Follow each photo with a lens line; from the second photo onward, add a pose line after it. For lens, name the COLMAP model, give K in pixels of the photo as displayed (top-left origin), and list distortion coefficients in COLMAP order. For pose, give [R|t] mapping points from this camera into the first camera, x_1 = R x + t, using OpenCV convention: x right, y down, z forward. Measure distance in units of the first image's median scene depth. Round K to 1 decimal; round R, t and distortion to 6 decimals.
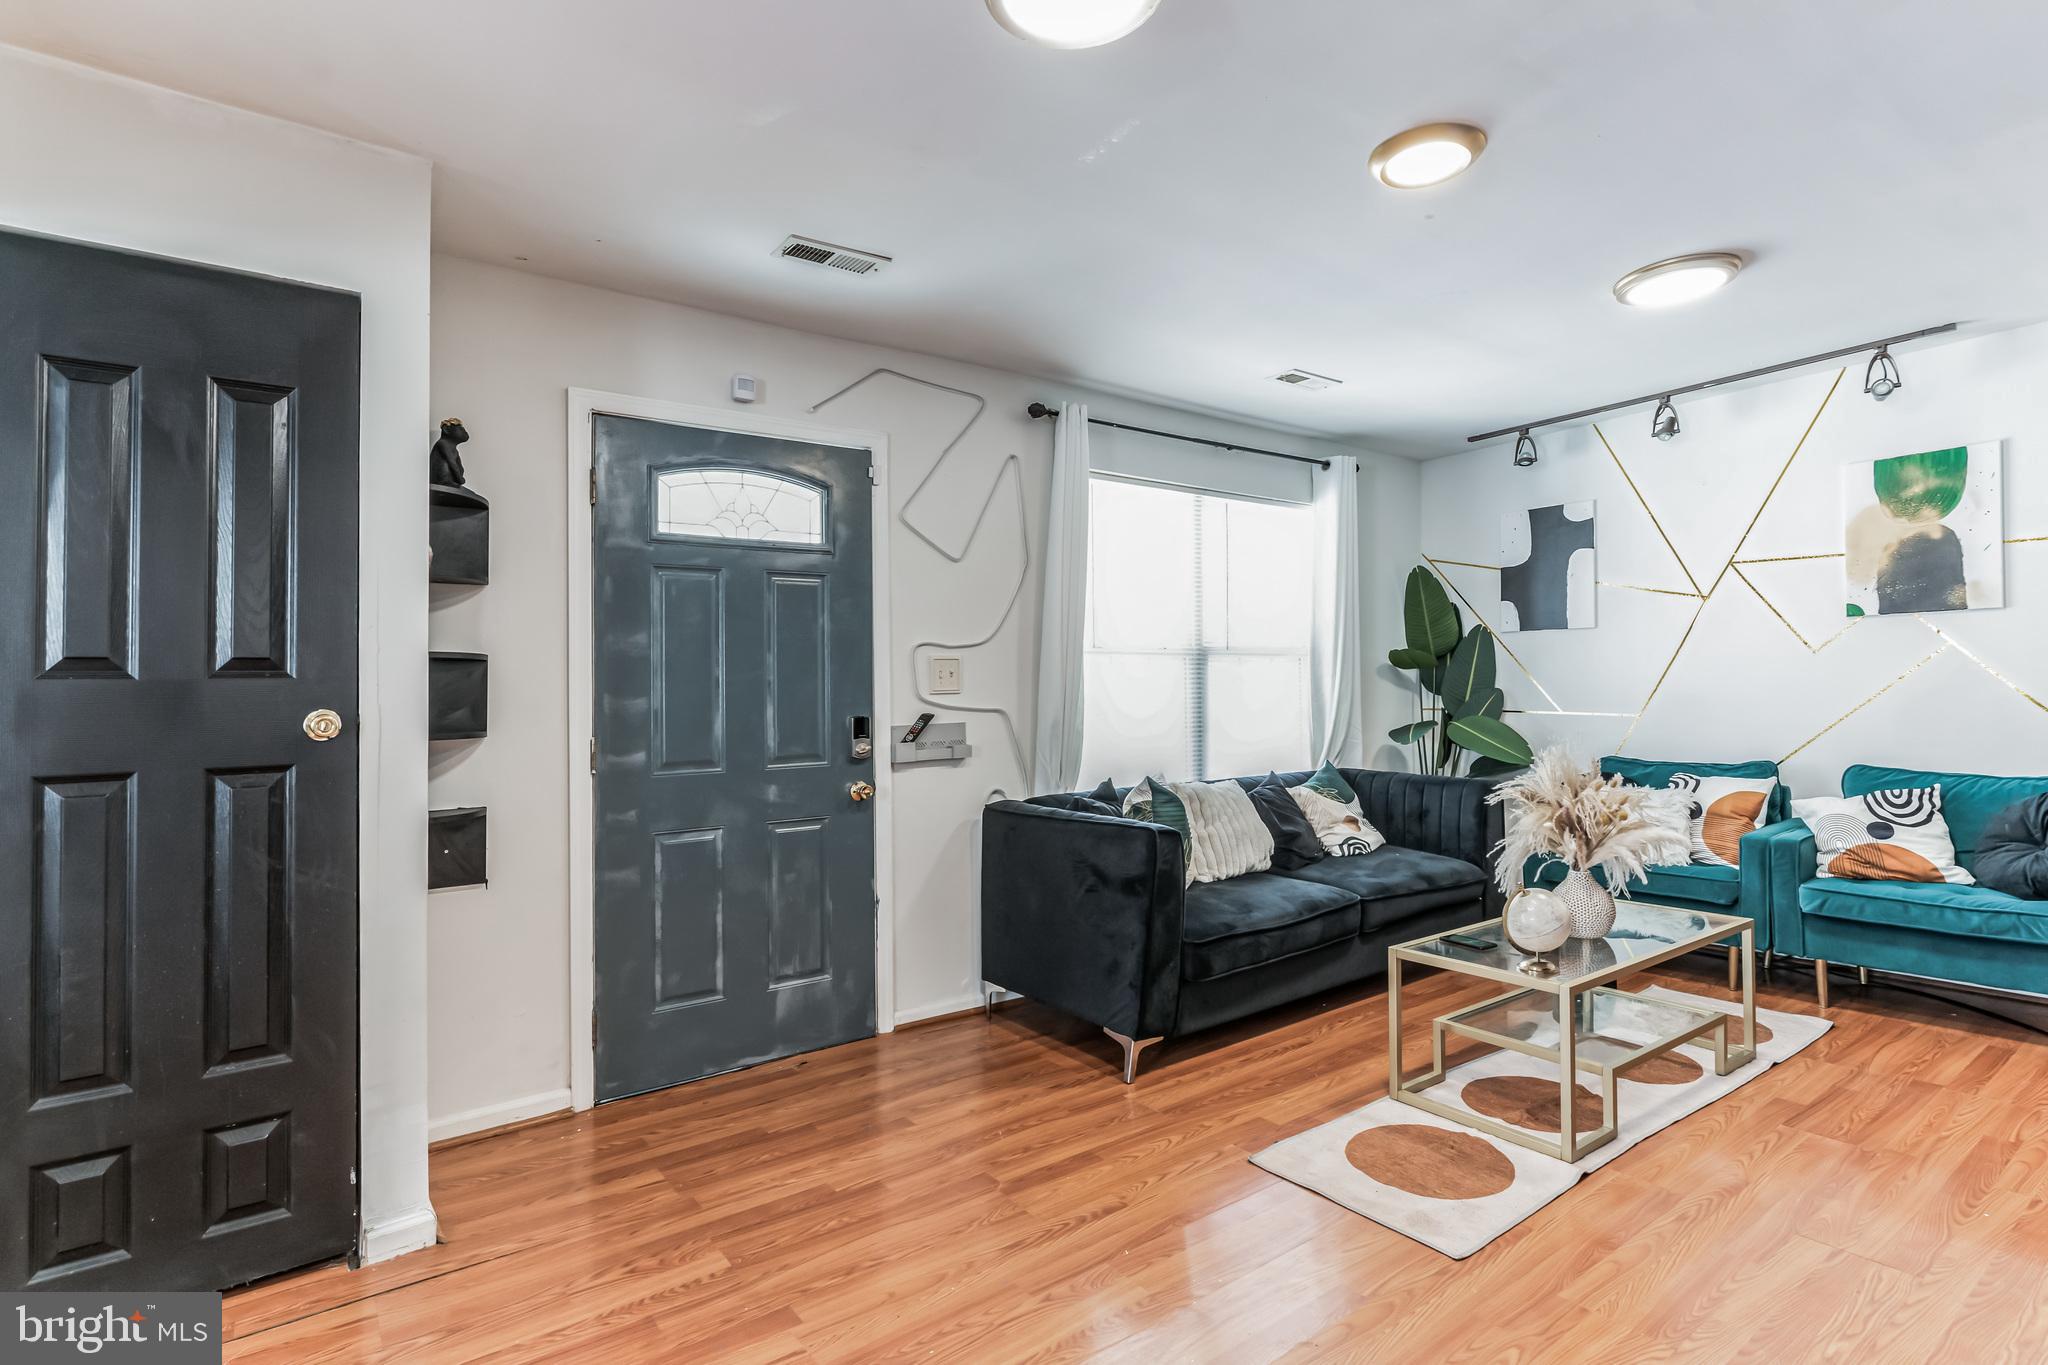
lens RADIAL K [[976.7, 0, 1024.0], [0, 976.7, 682.5], [0, 0, 1]] dist [-0.001054, -0.000101]
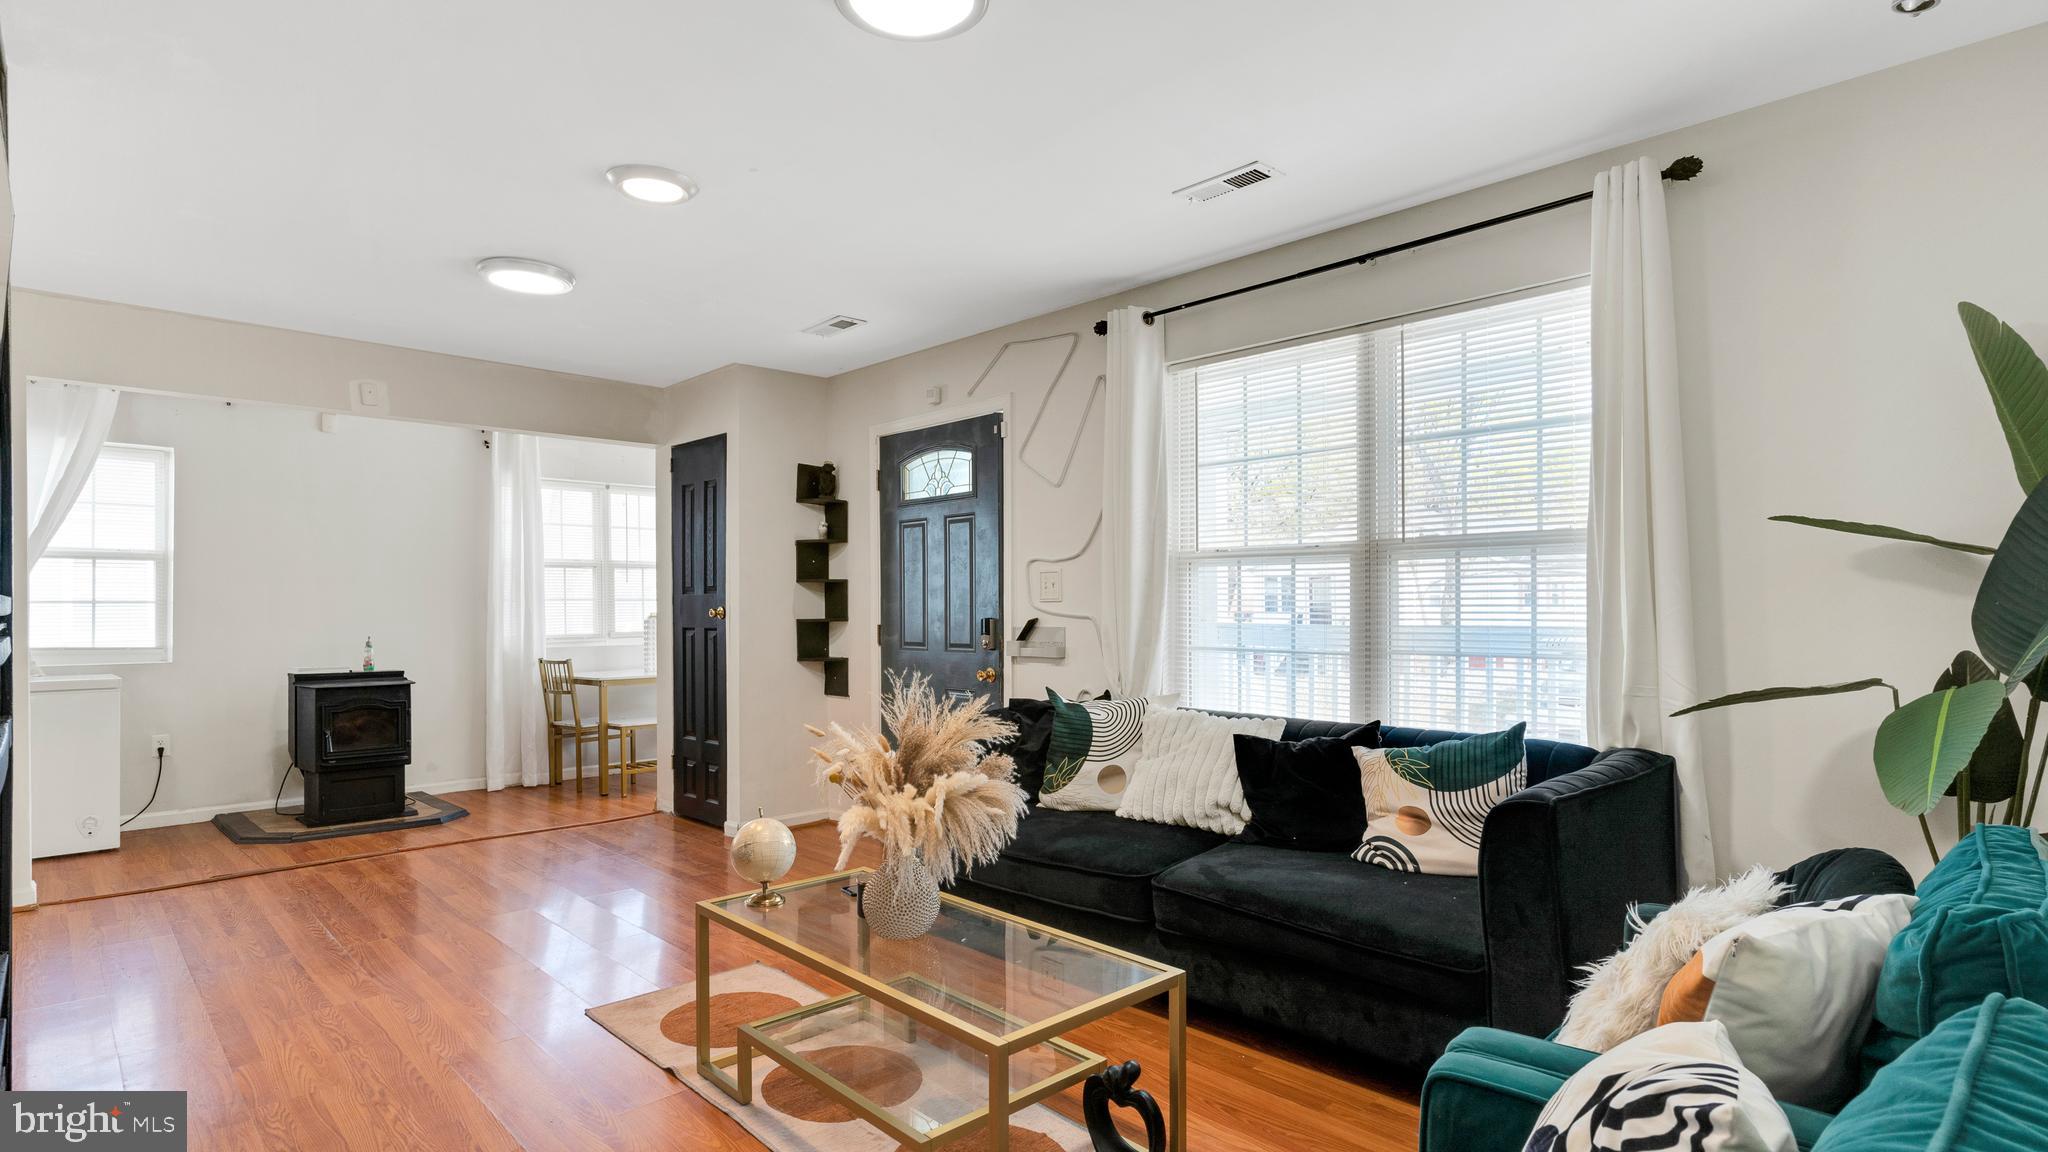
lens RADIAL K [[1027.7, 0, 1024.0], [0, 1027.7, 576.0], [0, 0, 1]] dist [-0.000400, -0.000029]
pose [[0.138251, -0.014387, -0.990293, 1.131053], [0.007129, 0.999883, -0.013531, -0.002464], [0.990372, -0.005189, 0.138337, 0.805669]]
